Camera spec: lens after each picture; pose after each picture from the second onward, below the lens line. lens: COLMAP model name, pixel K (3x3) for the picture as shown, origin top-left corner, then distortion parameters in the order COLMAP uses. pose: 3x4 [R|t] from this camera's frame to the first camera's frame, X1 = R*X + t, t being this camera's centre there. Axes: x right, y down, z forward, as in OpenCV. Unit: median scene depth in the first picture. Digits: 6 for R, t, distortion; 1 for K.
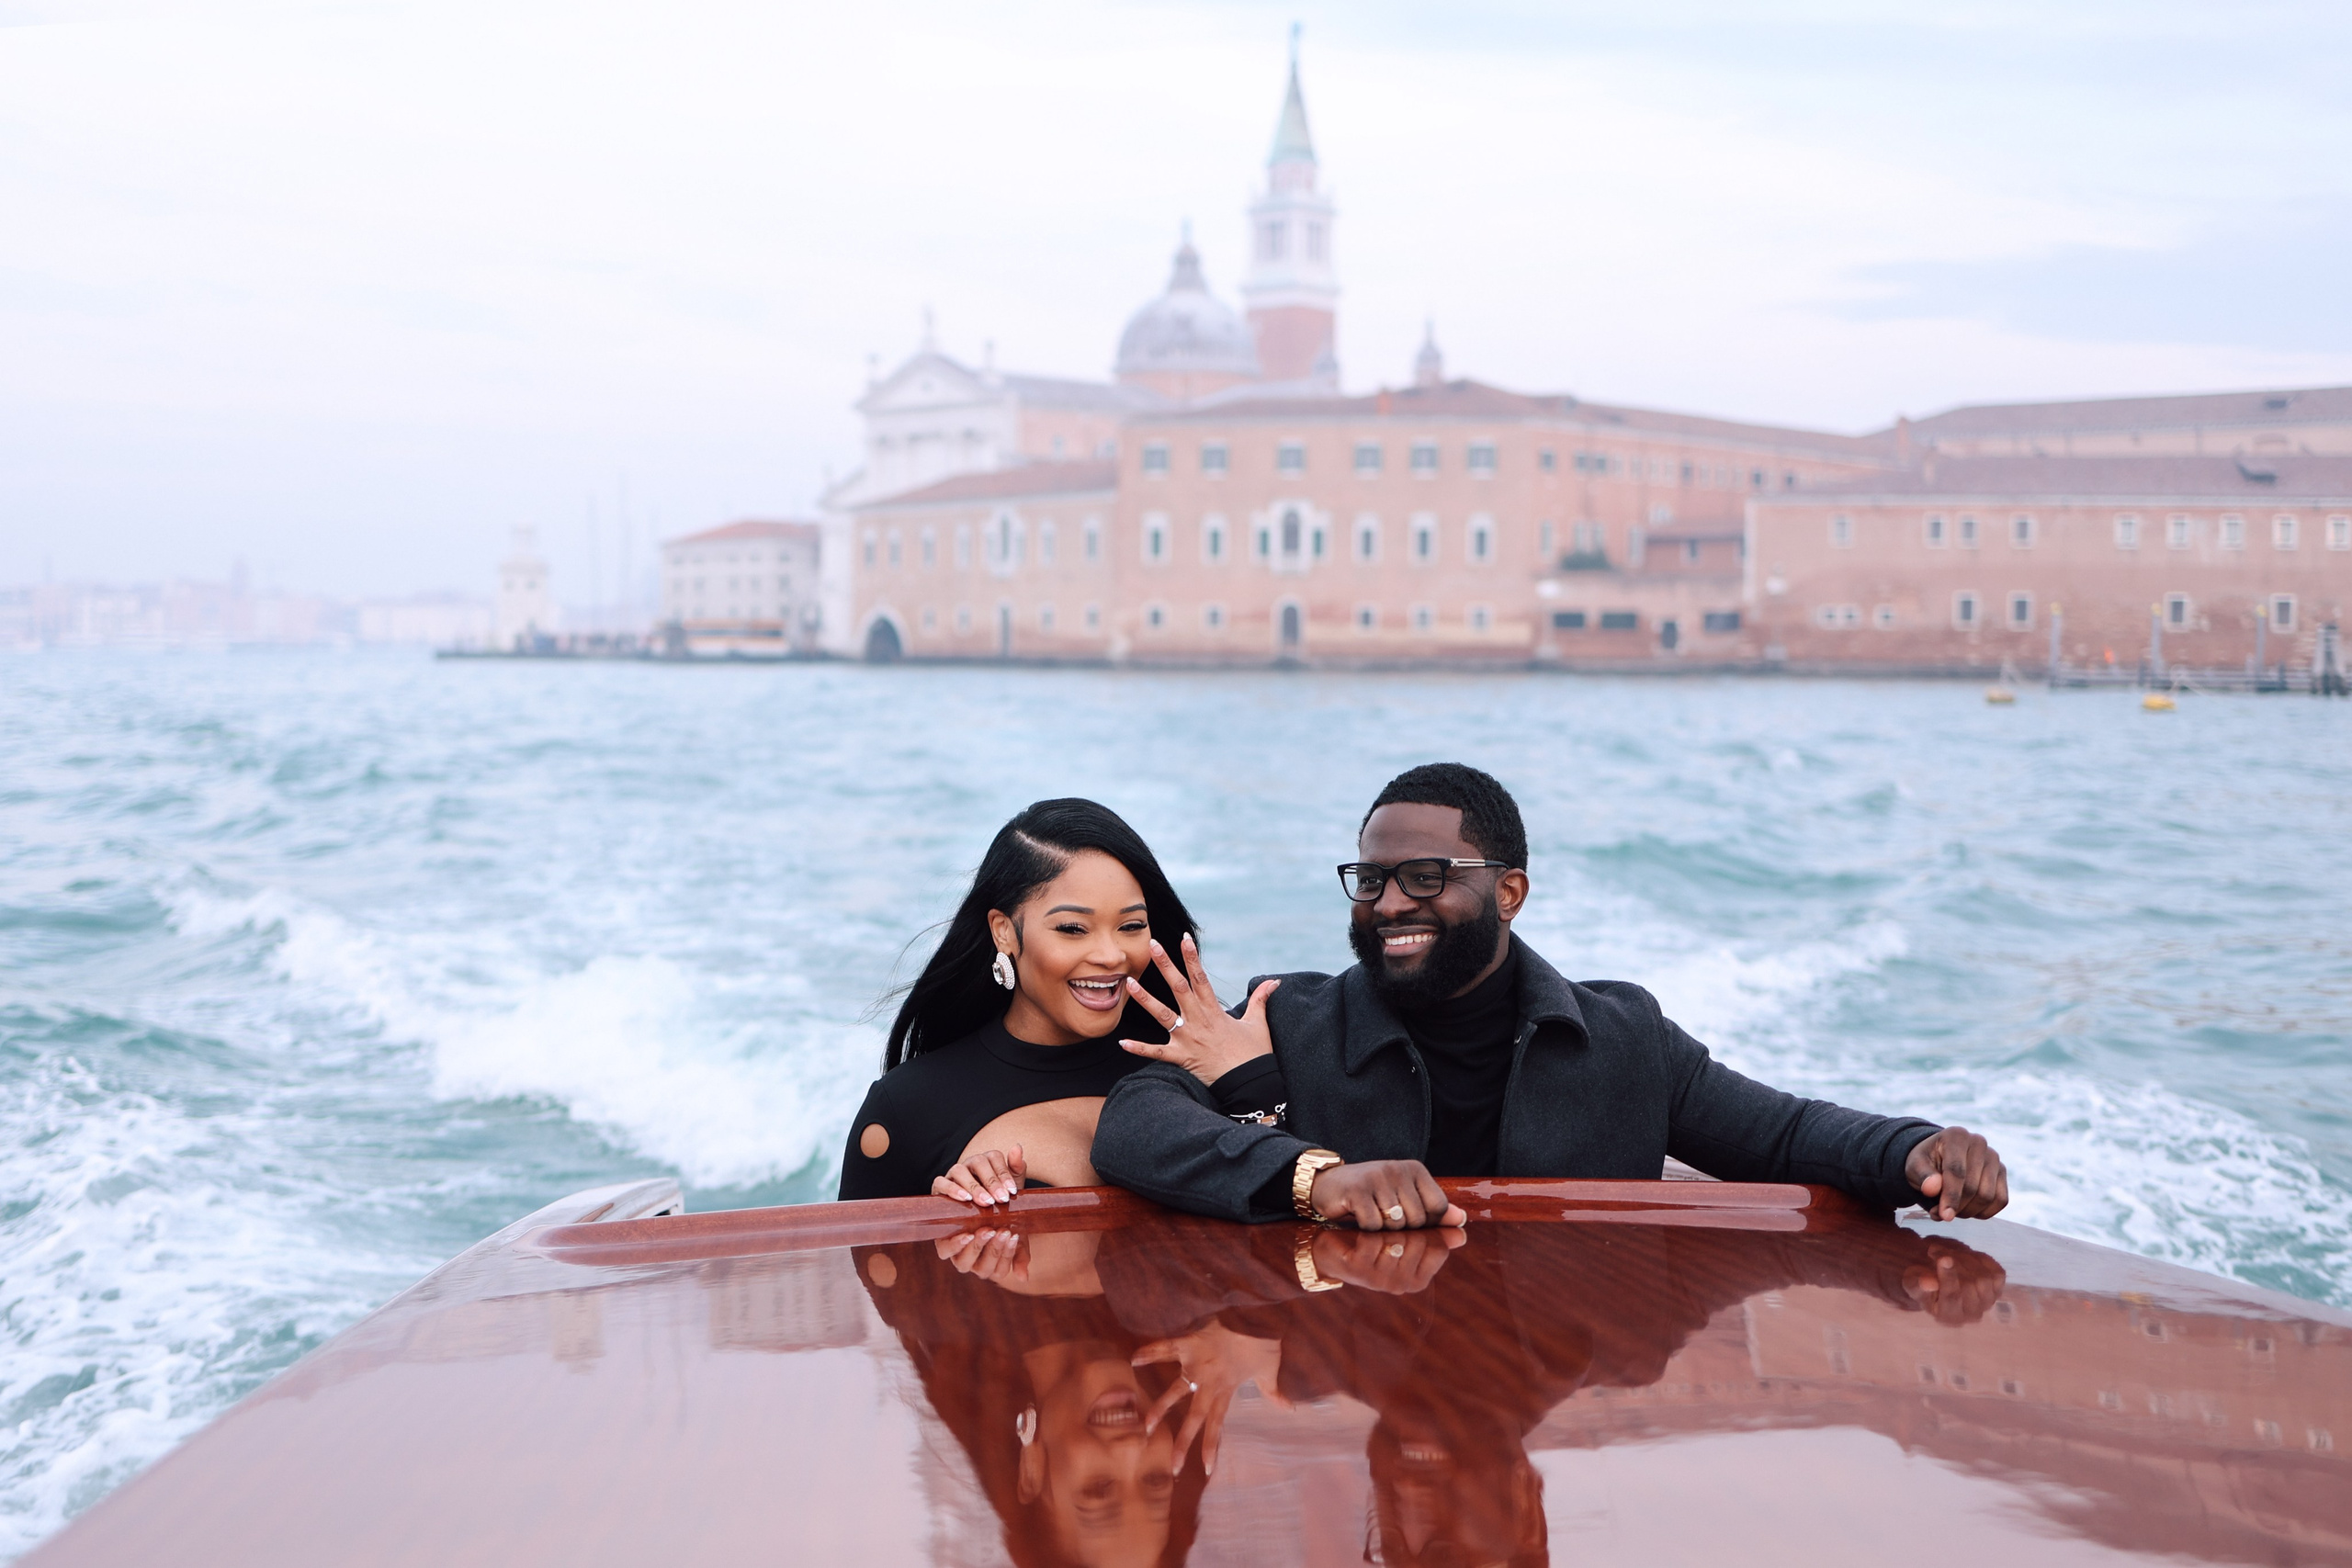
lens RADIAL K [[6072.6, 0, 1176.0], [0, 6072.6, 932.8], [0, 0, 1]] dist [0.572448, 0.377483]
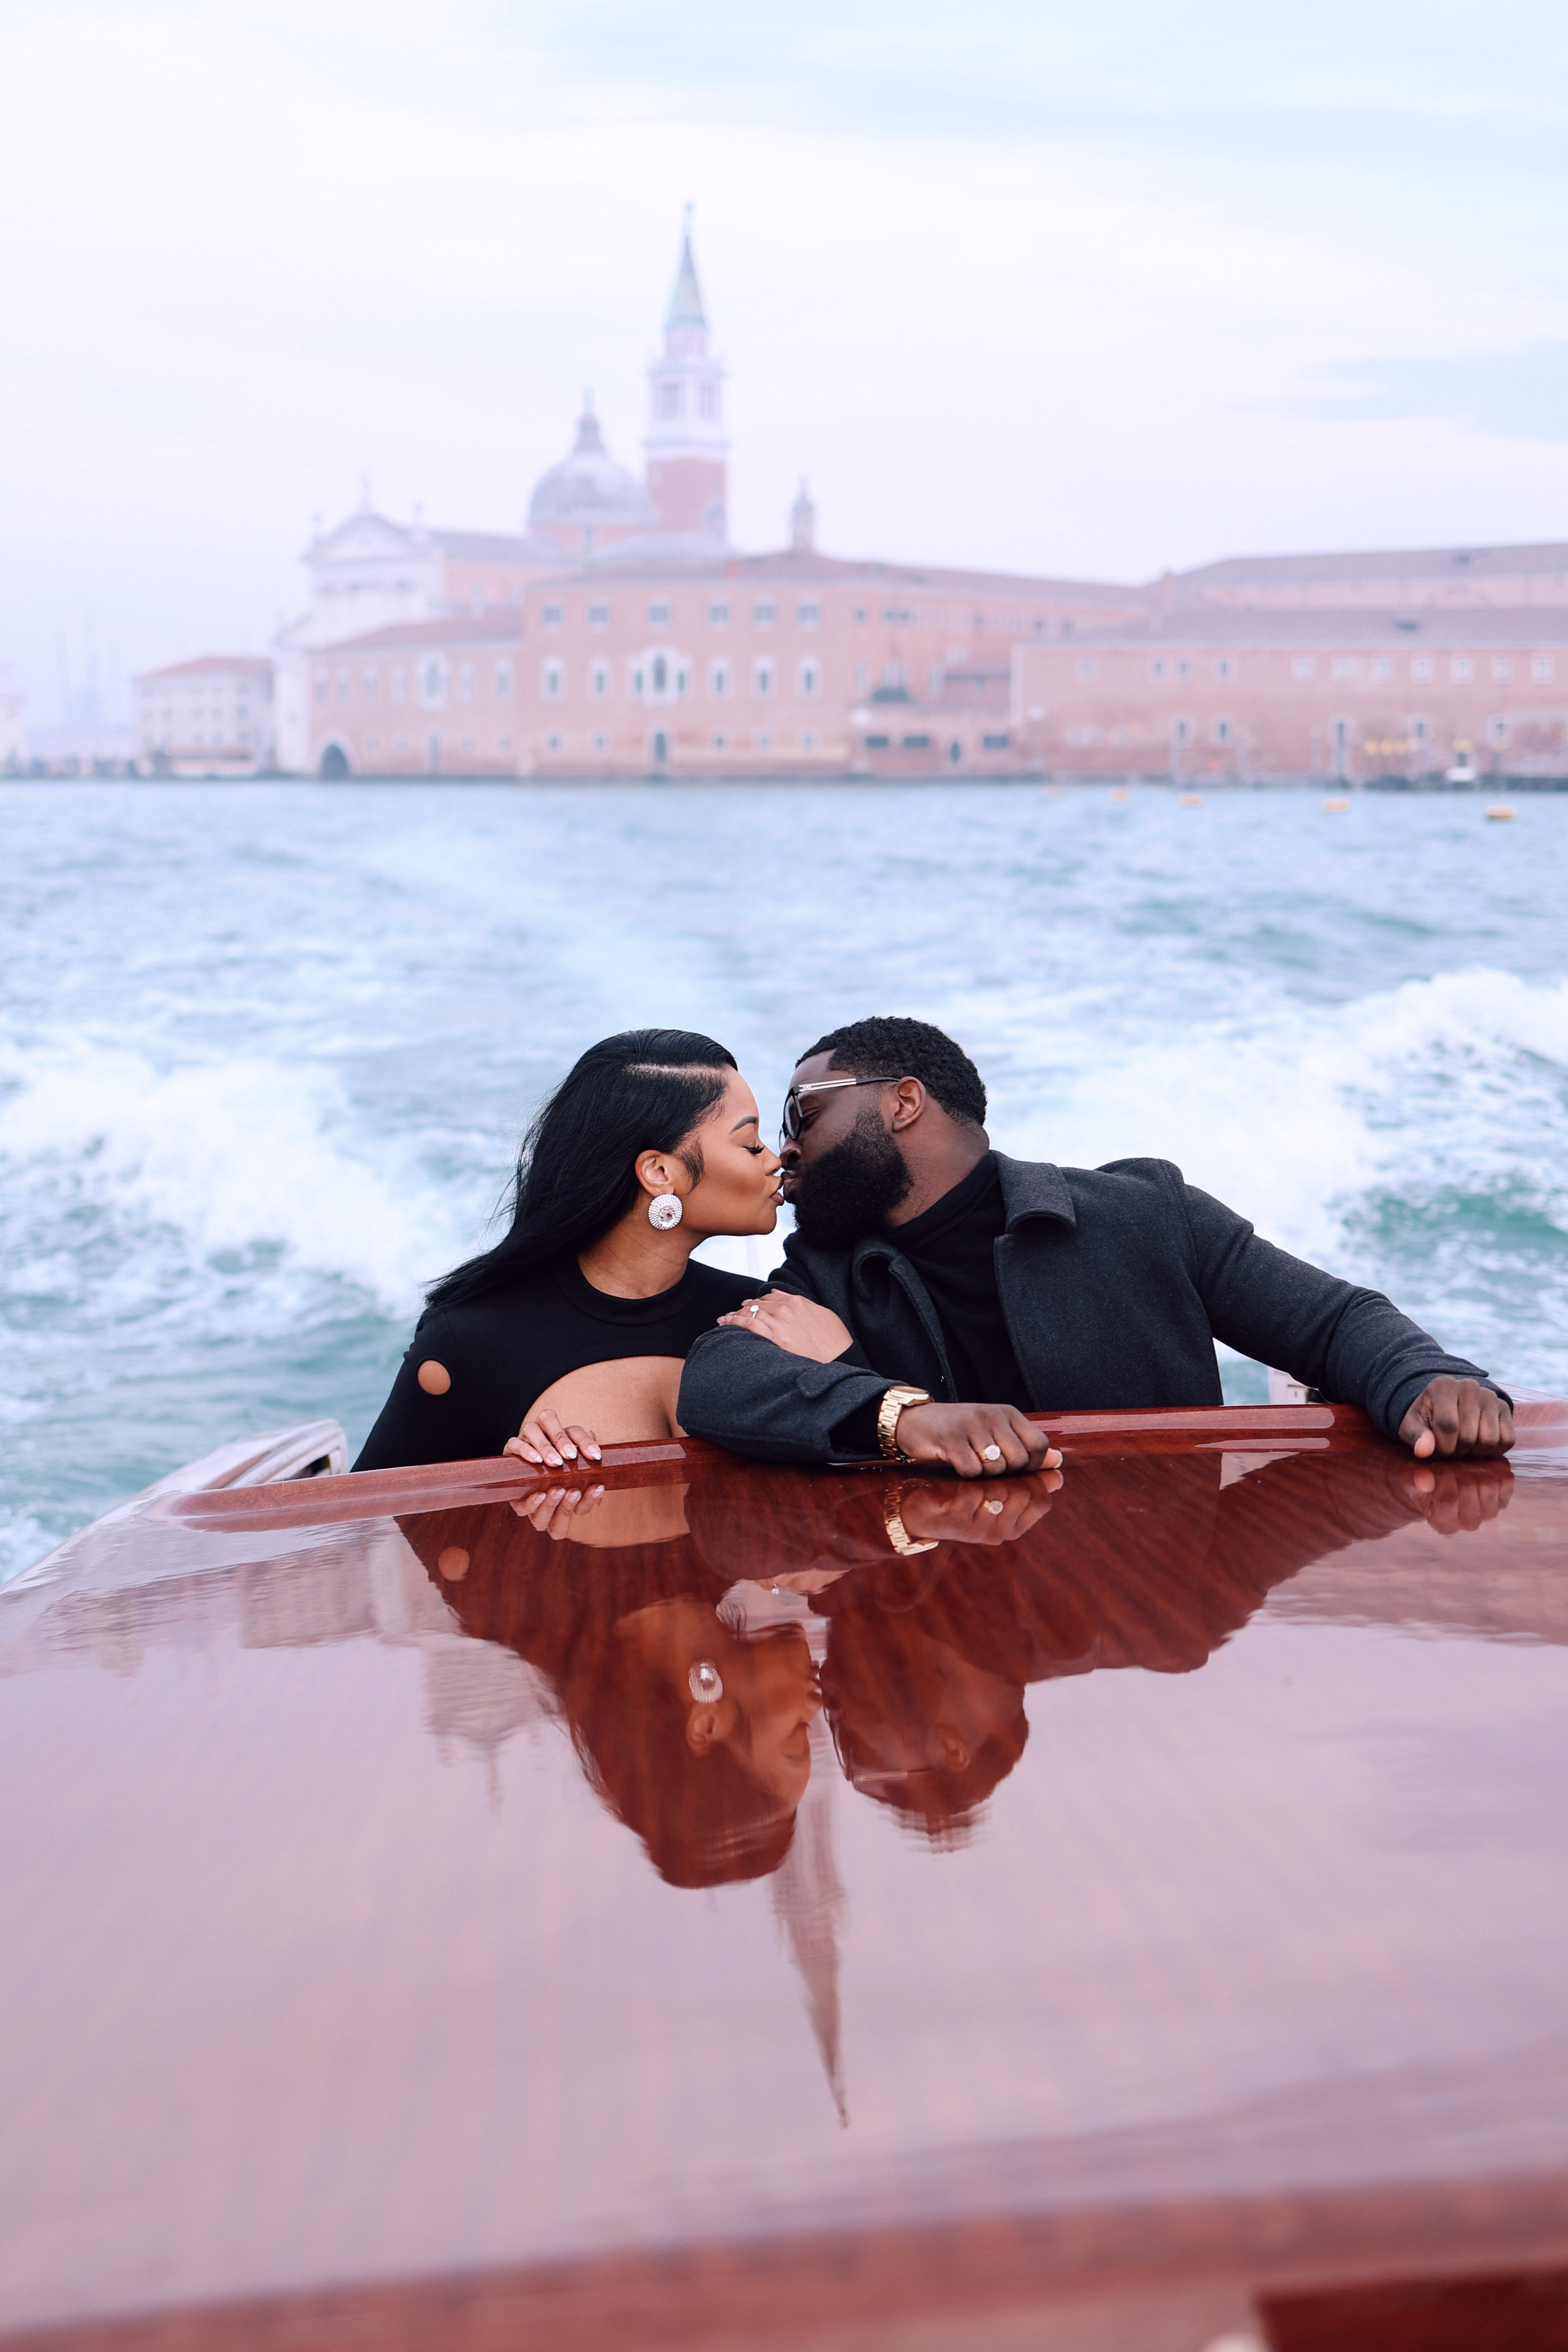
lens RADIAL K [[6130.0, 0, 784.0], [0, 6130.0, 1176.0], [0, 0, 1]] dist [0.662235, -3.660814]
pose [[0.999542, -0.013803, 0.026942, 0.008410], [0.013259, 0.999707, 0.020259, 0.012491], [-0.027214, -0.019893, 0.999432, -0.269557]]
